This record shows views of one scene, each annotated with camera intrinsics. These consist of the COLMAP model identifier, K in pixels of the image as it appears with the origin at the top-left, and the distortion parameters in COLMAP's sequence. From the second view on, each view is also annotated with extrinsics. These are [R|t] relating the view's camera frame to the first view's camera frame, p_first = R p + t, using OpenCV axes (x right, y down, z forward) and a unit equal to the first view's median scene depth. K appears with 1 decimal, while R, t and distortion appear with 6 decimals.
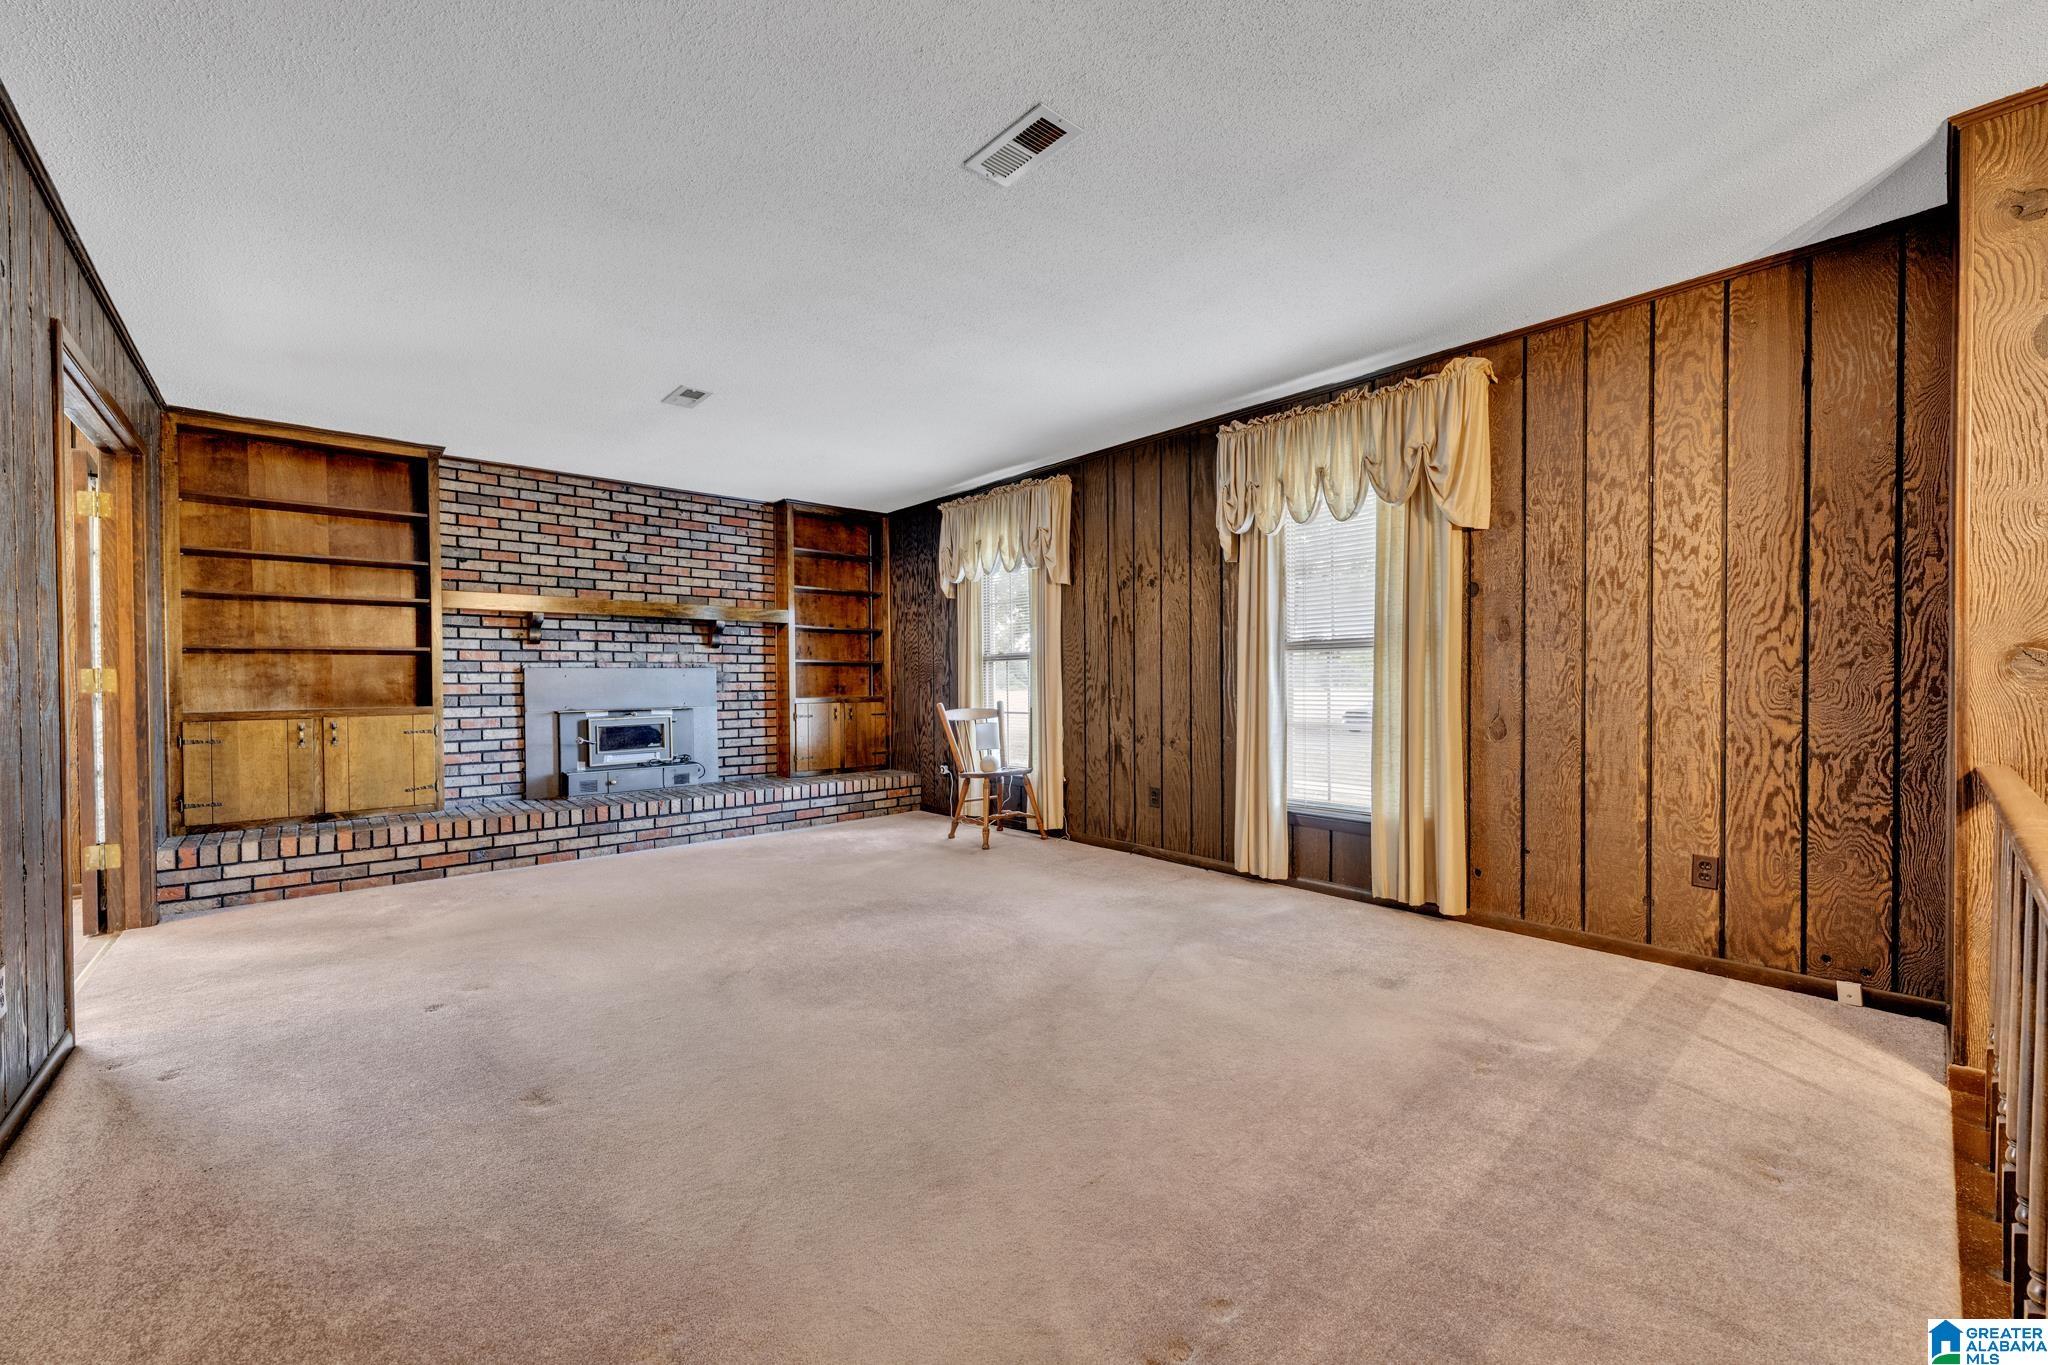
lens RADIAL K [[800.0, 0, 1018.5], [0, 800.0, 690.8], [0, 0, 1]] dist [0.002748, 0.000044]
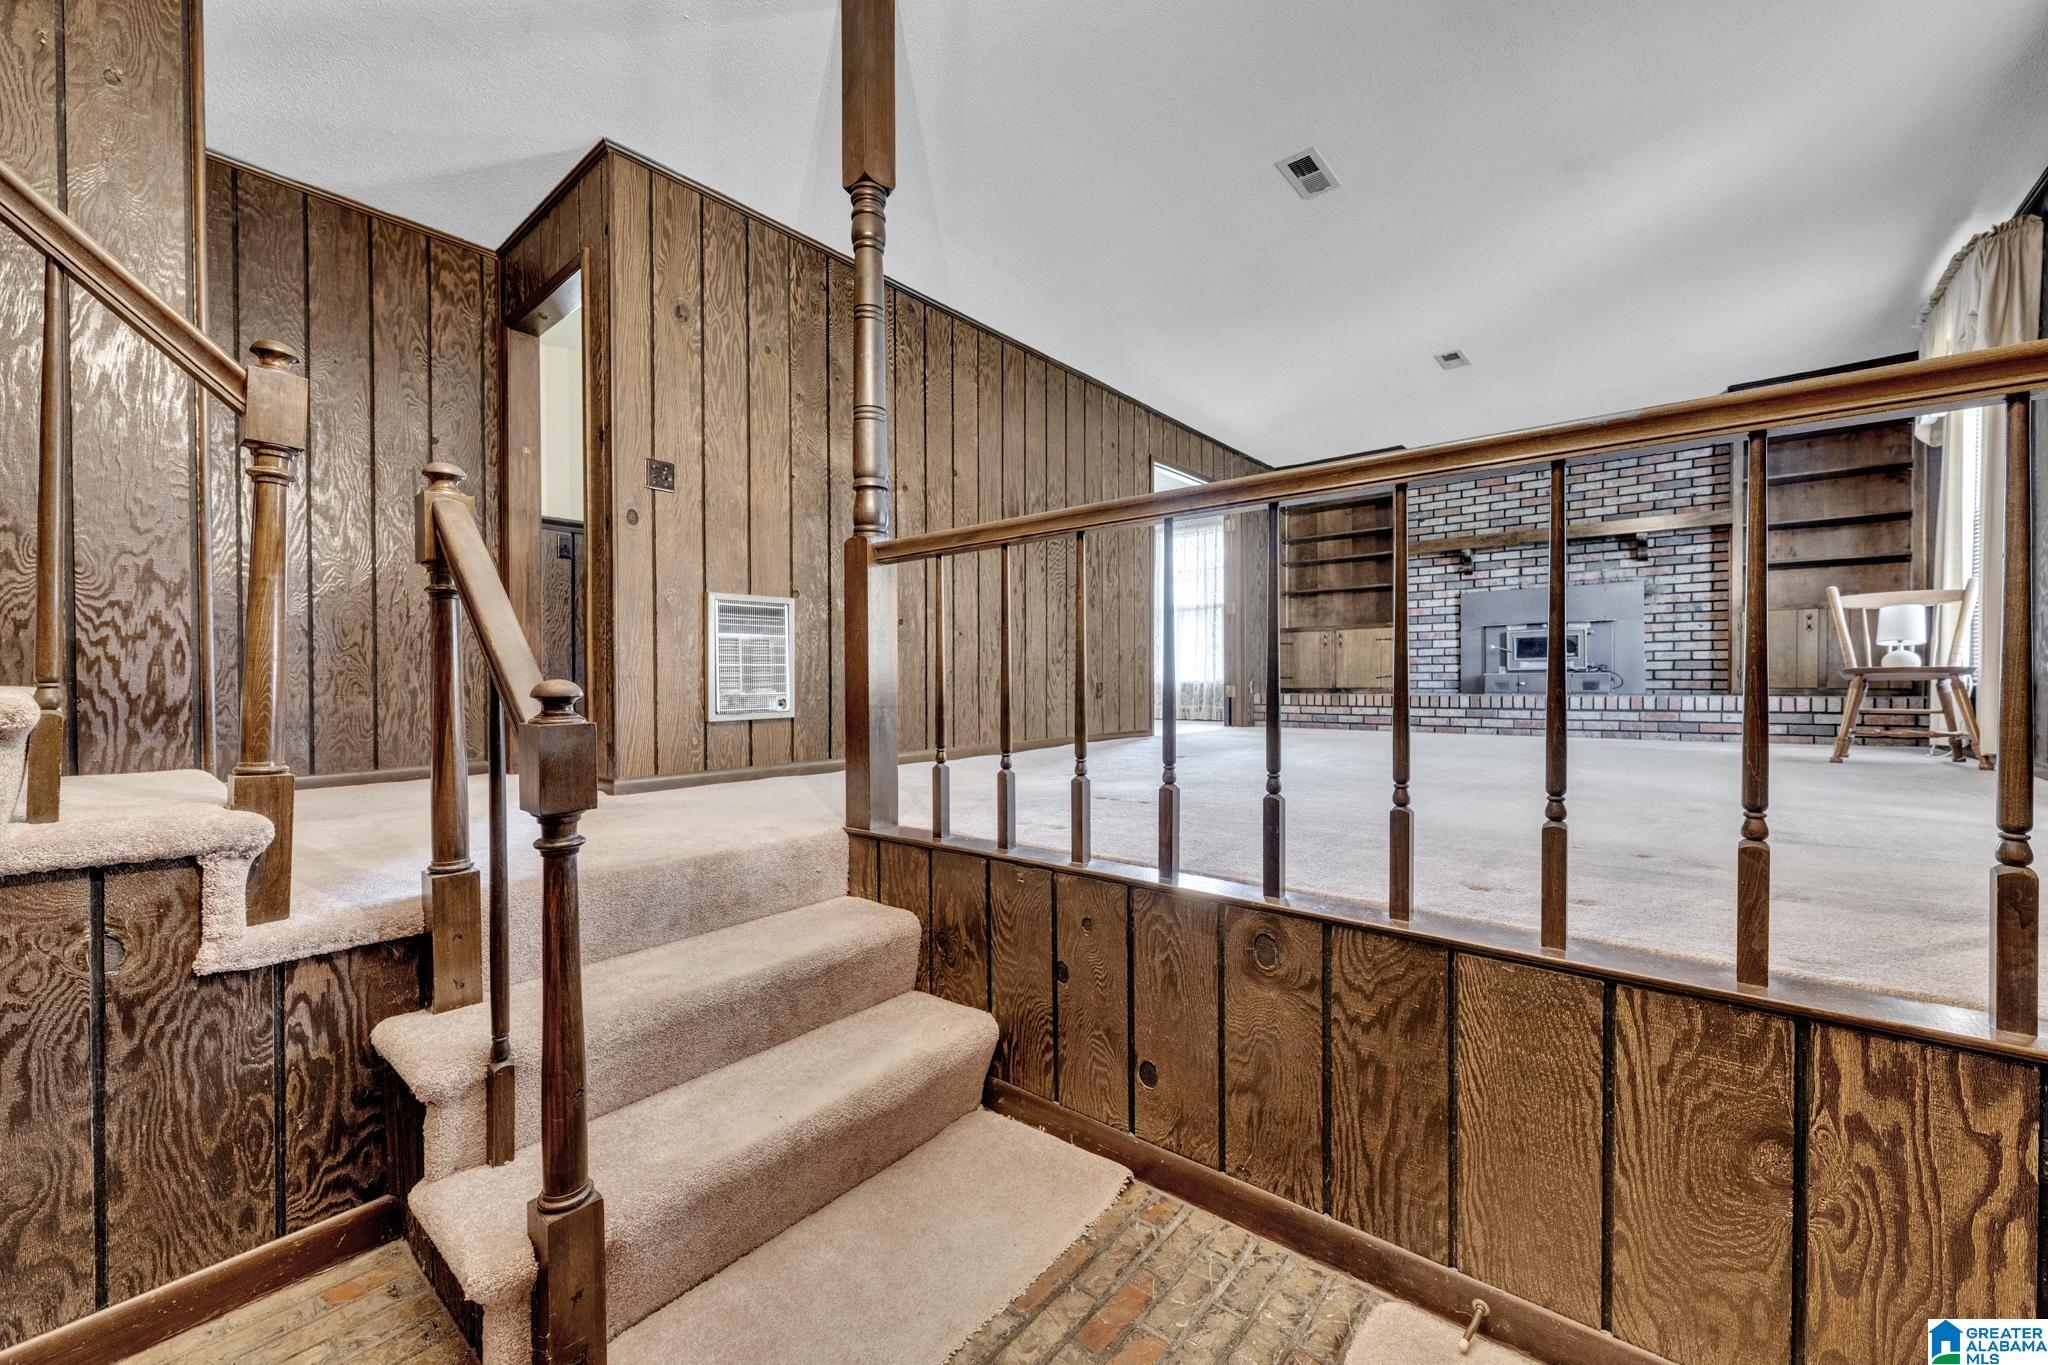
lens RADIAL K [[800.0, 0, 1021.2], [0, 800.0, 679.4], [0, 0, 1]] dist [0.002748, 0.000044]
pose [[0.157147, 0.008824, -0.987536, 0.554968], [-0.008476, 0.999935, 0.007586, 0.105897], [0.987539, 0.007178, 0.157212, 0.077482]]
